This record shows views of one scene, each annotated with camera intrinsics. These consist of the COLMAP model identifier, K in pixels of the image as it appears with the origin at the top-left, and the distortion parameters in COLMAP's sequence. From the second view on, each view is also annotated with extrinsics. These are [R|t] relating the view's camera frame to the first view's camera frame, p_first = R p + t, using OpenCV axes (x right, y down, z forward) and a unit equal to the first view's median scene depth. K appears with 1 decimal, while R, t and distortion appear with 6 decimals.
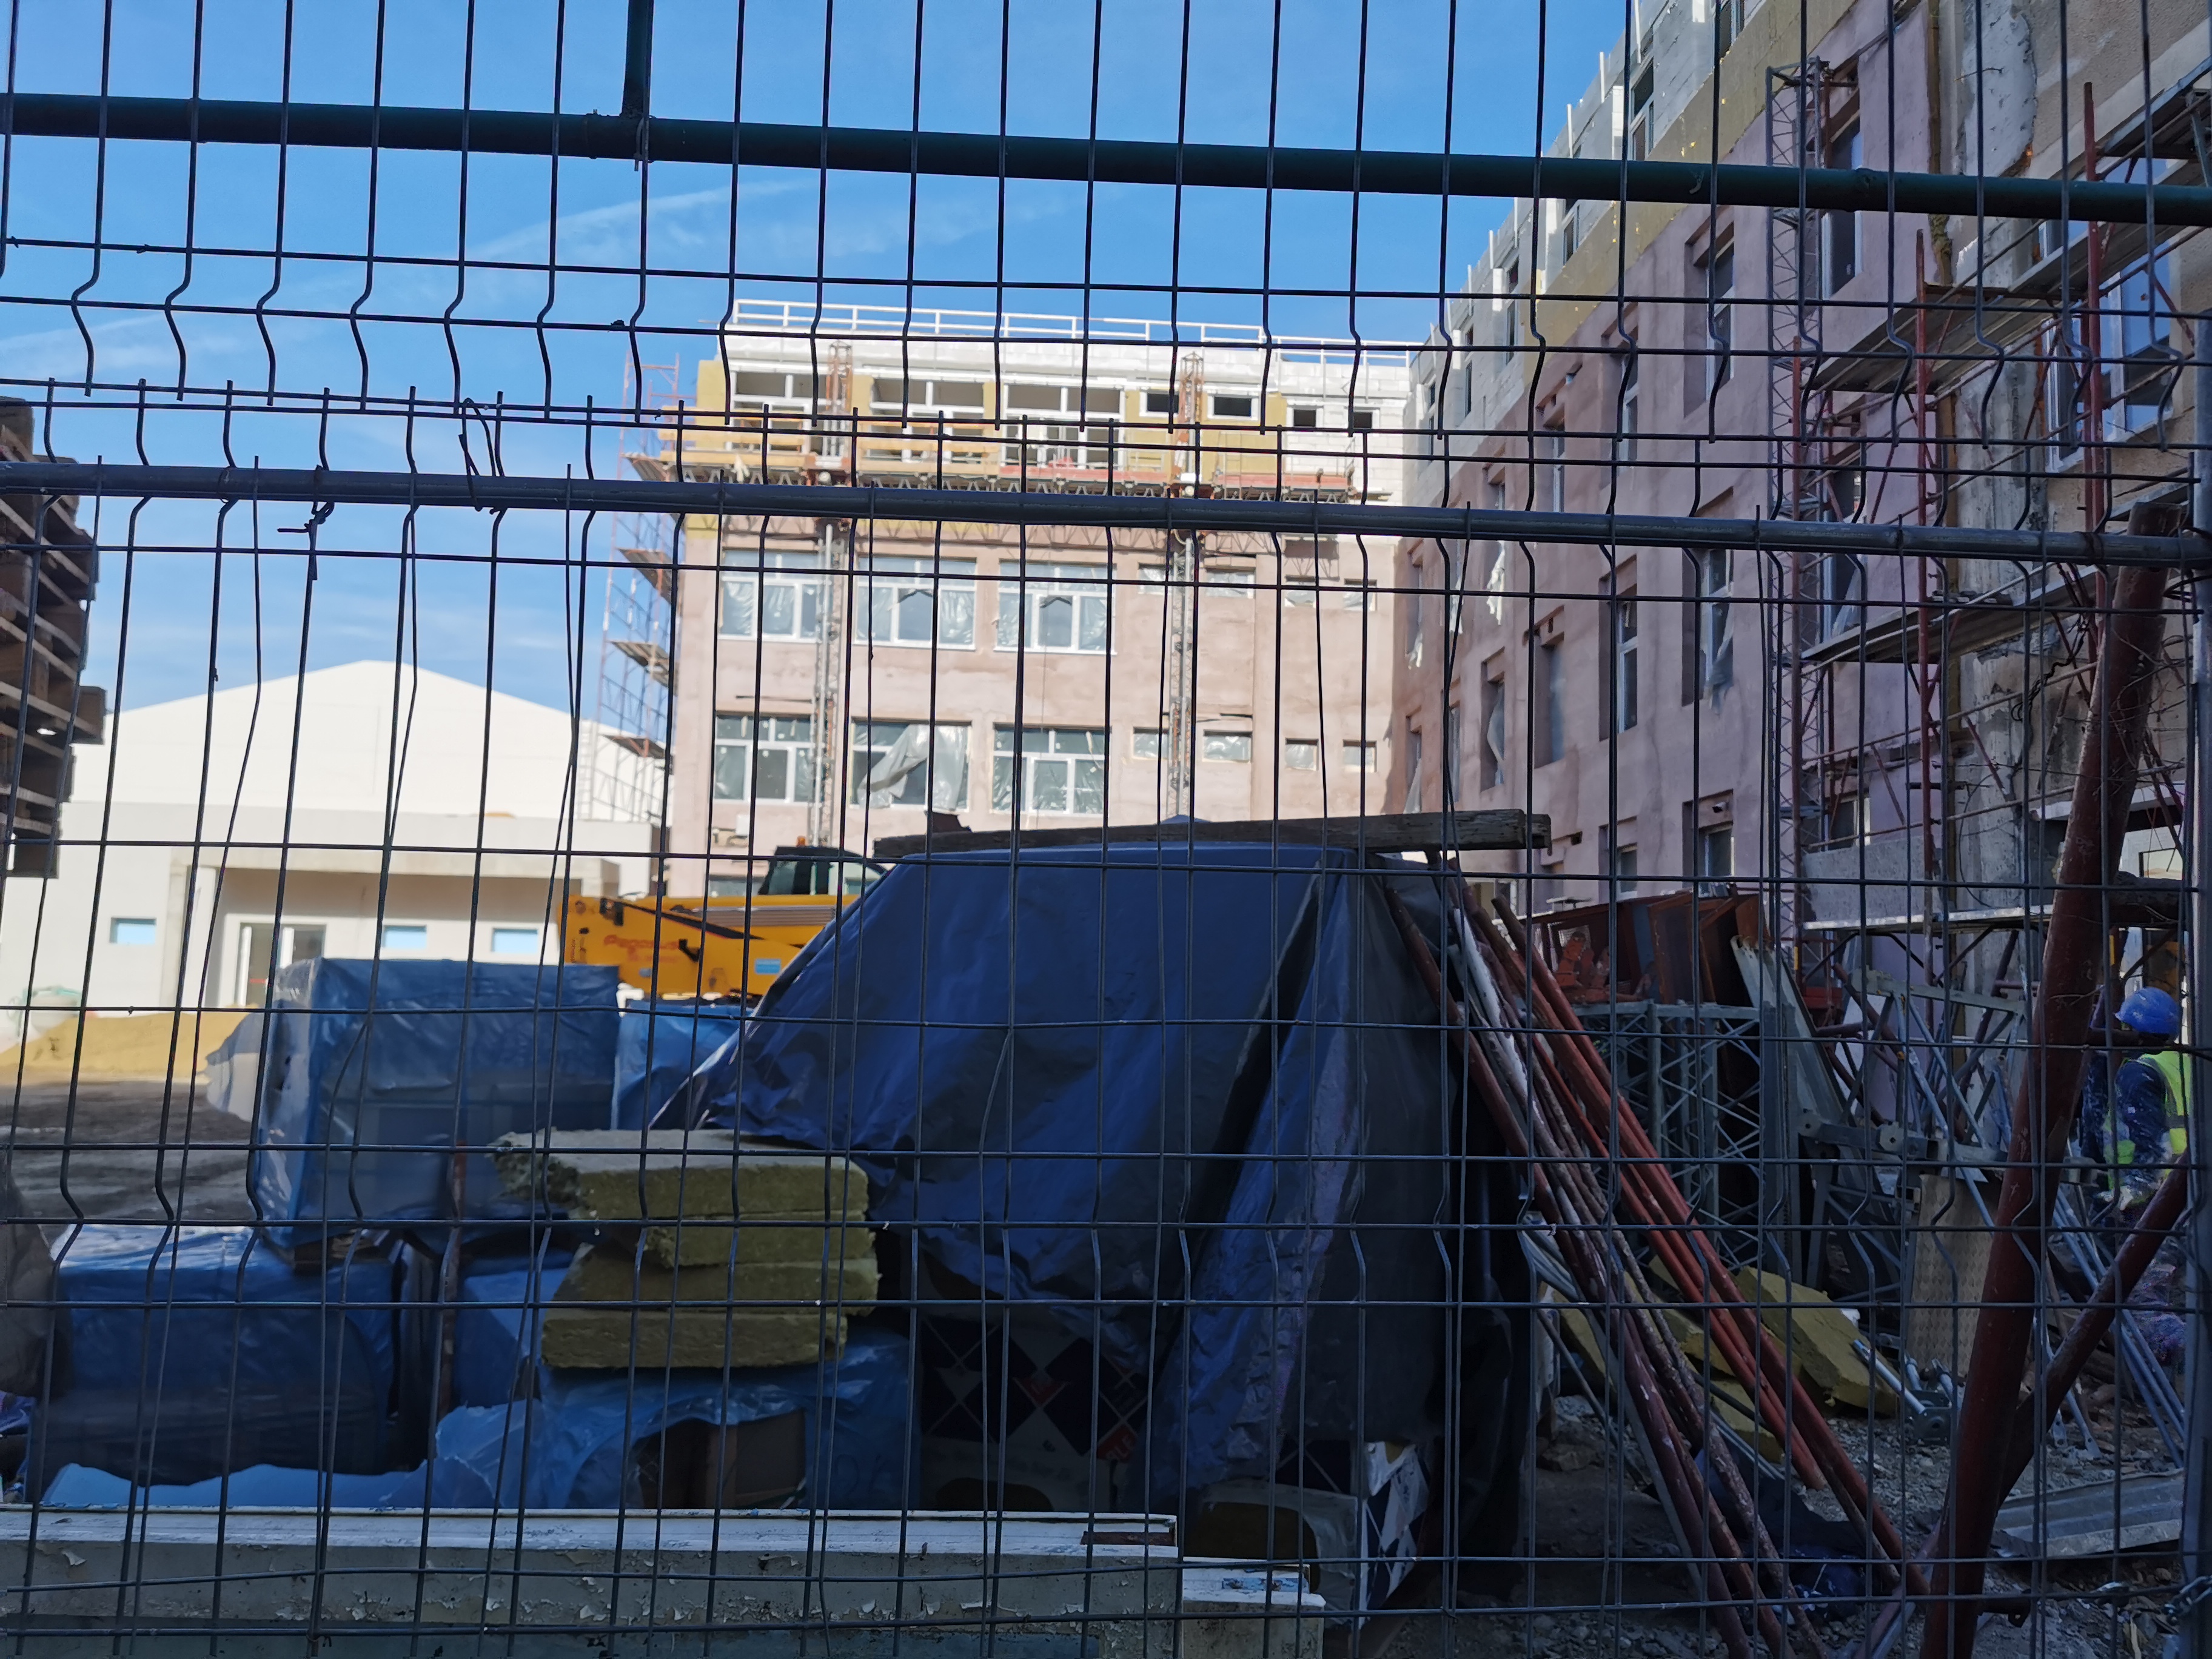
lens RADIAL K [[1730.7, 0, 1107.8], [0, 1730.7, 830.6], [0, 0, 1]] dist [0.072147, -0.056166]
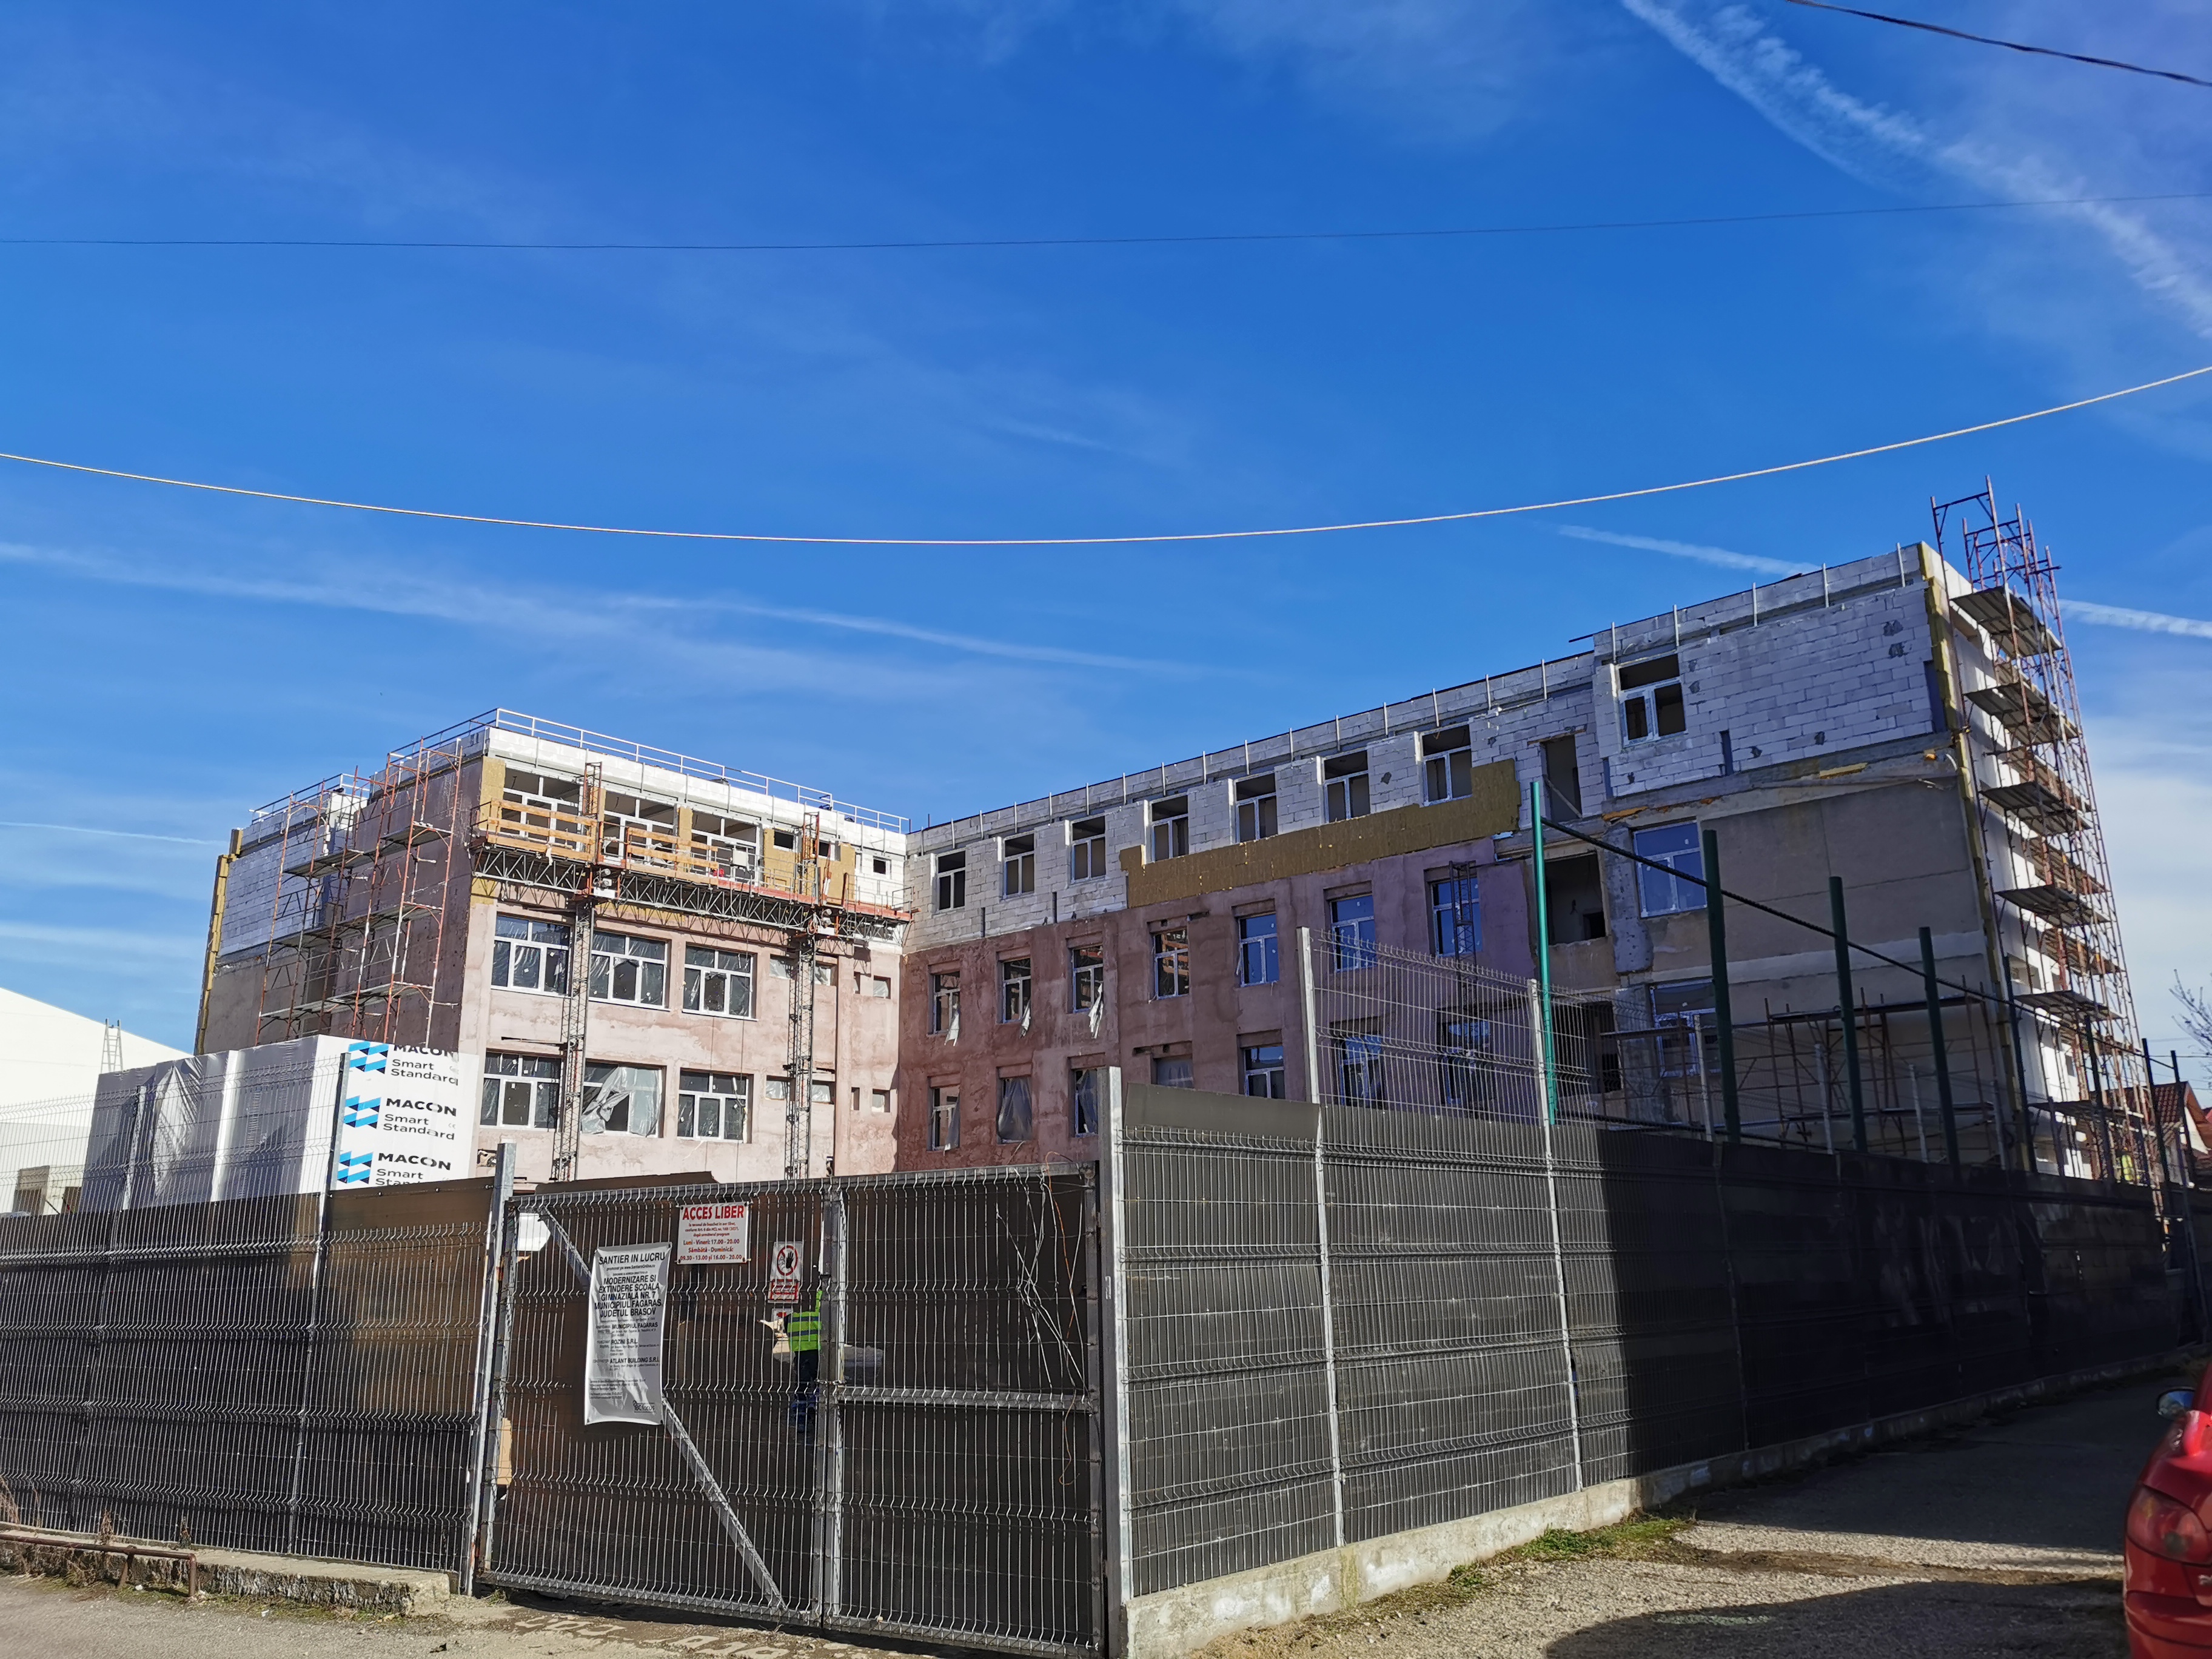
lens RADIAL K [[1699.2, 0, 1094.4], [0, 1699.2, 821.4], [0, 0, 1]] dist [0.069507, -0.085109]
pose [[0.685627, 0.147017, 0.712952, -0.786708], [-0.018435, 0.982586, -0.184890, -0.012857], [-0.727719, 0.113622, 0.676398, -0.112351]]
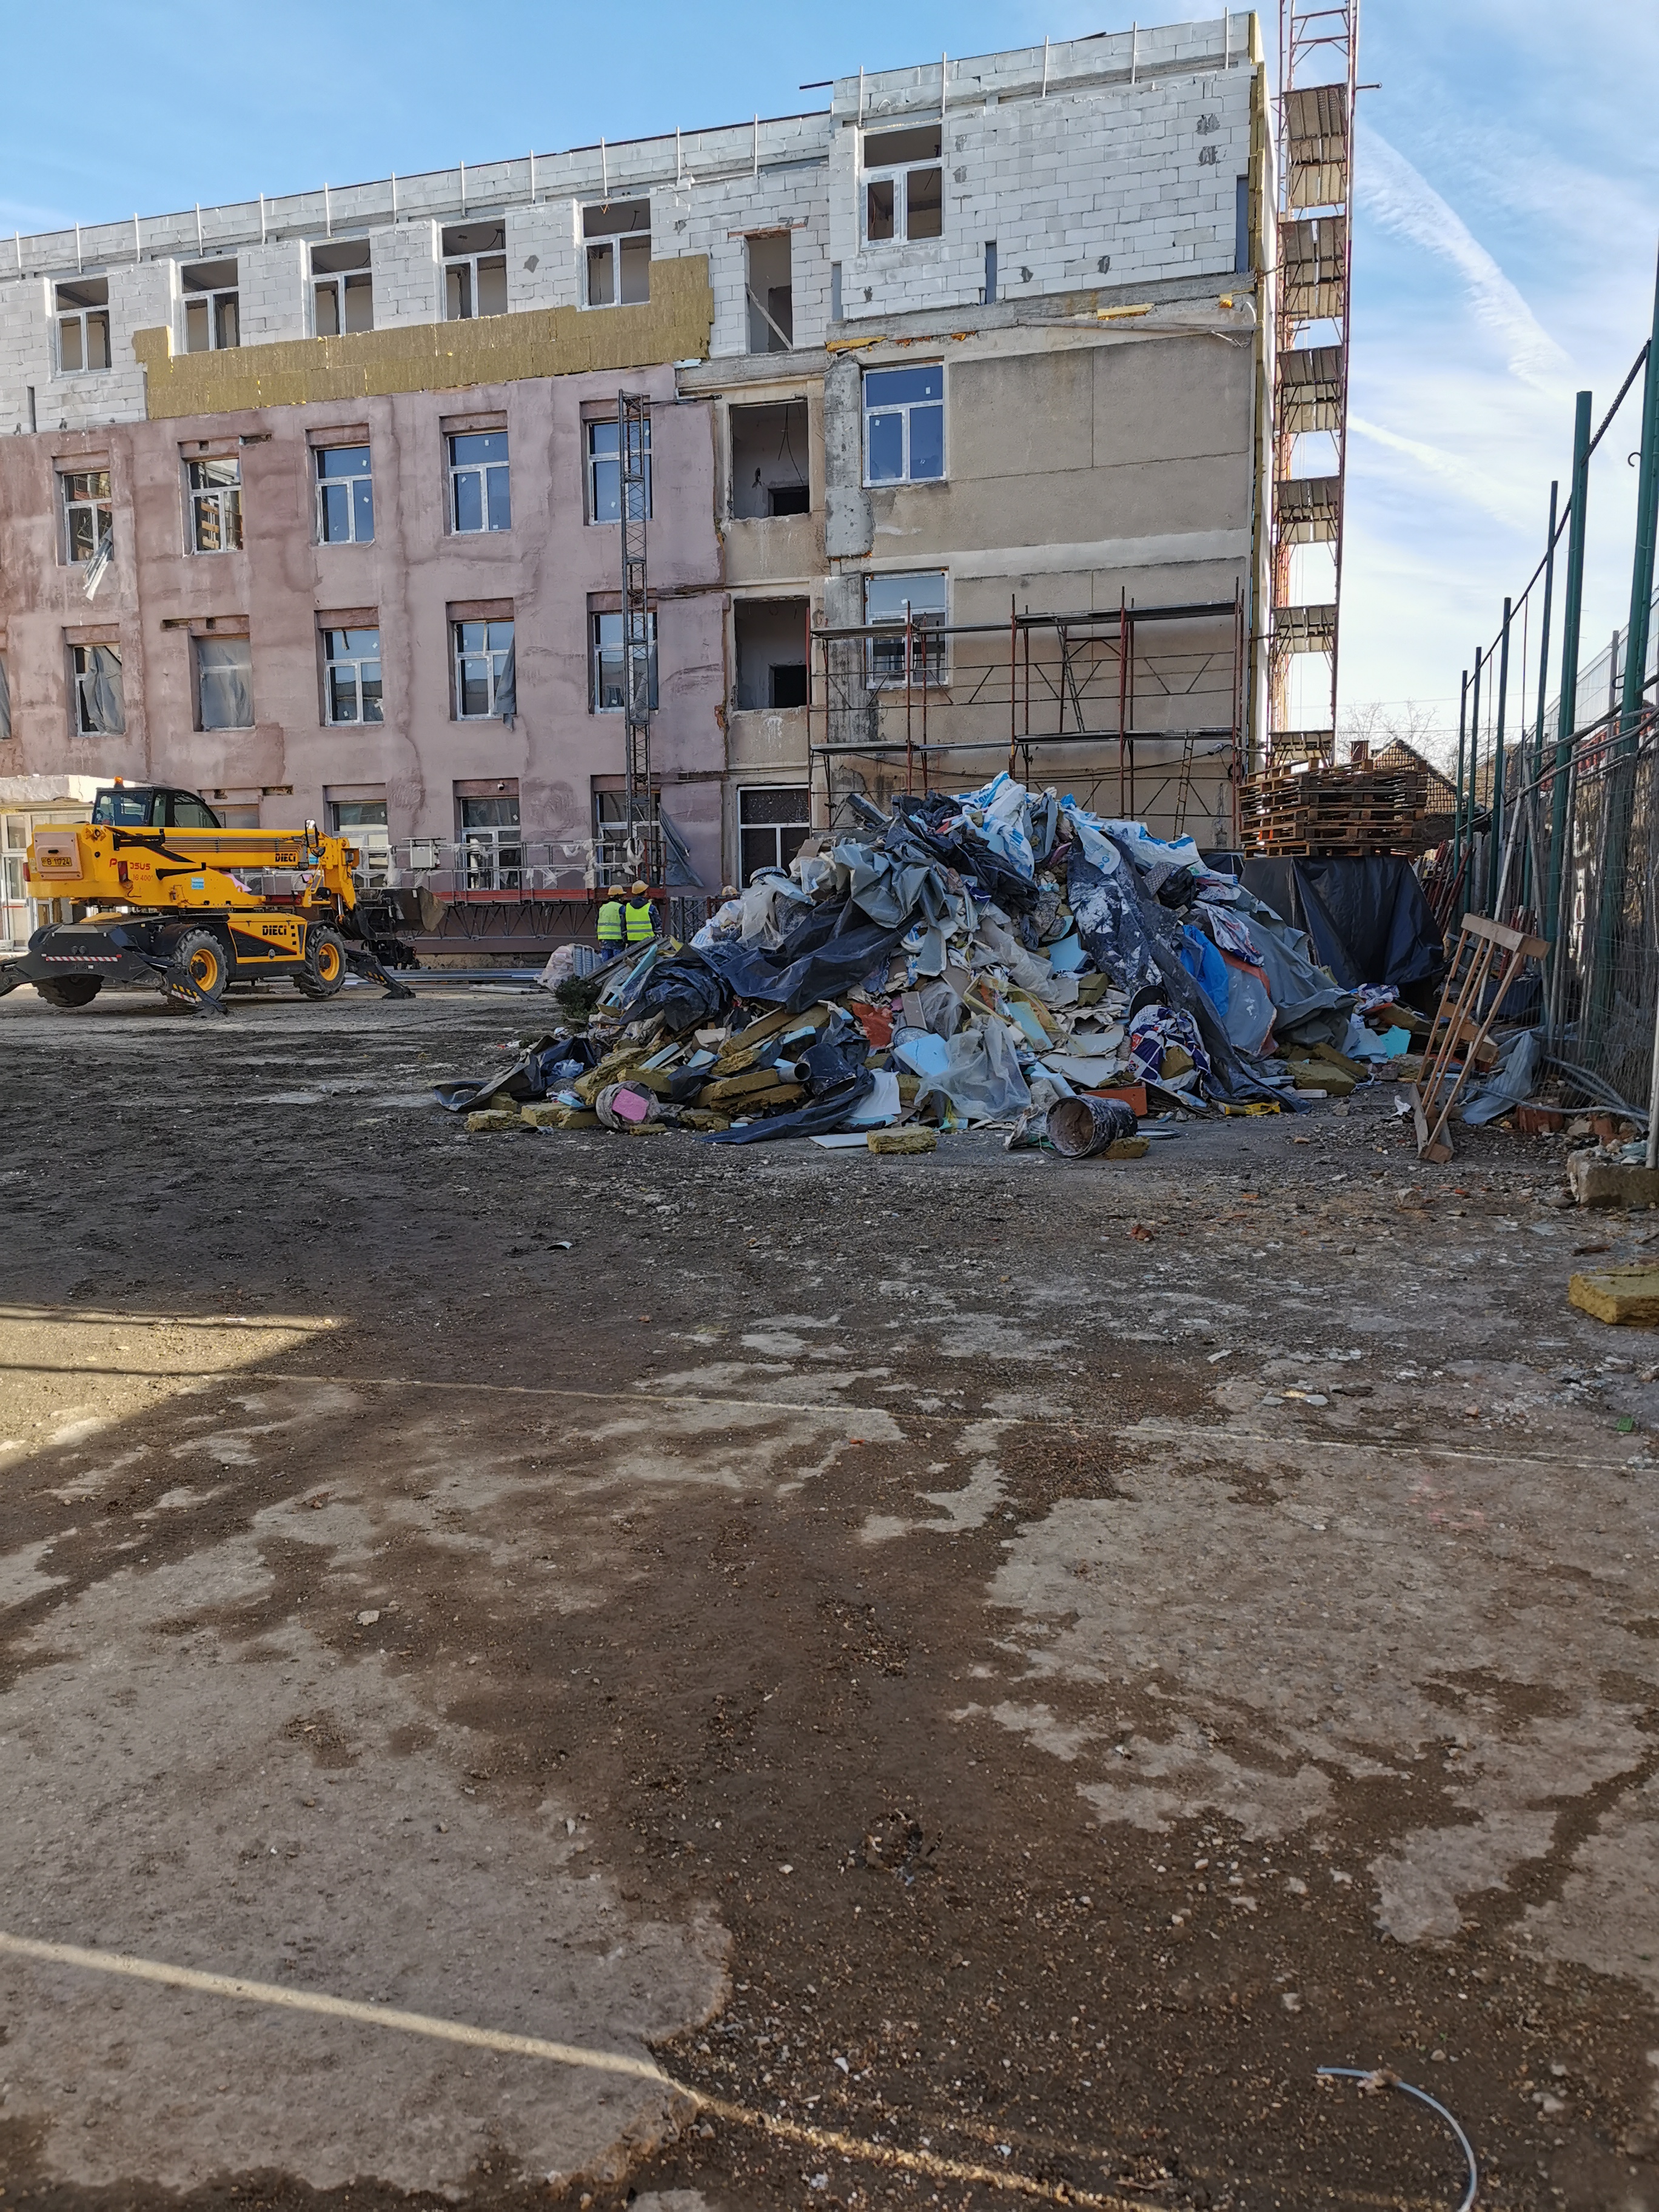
lens RADIAL K [[1699.2, 0, 828.6], [0, 1699.2, 1106.2], [0, 0, 1]] dist [0.069507, -0.085109]
pose [[0.321236, -0.133296, 0.937571, -0.643754], [-0.054652, 0.985785, 0.158876, 0.012610], [-0.945421, -0.102277, 0.309385, 0.076482]]
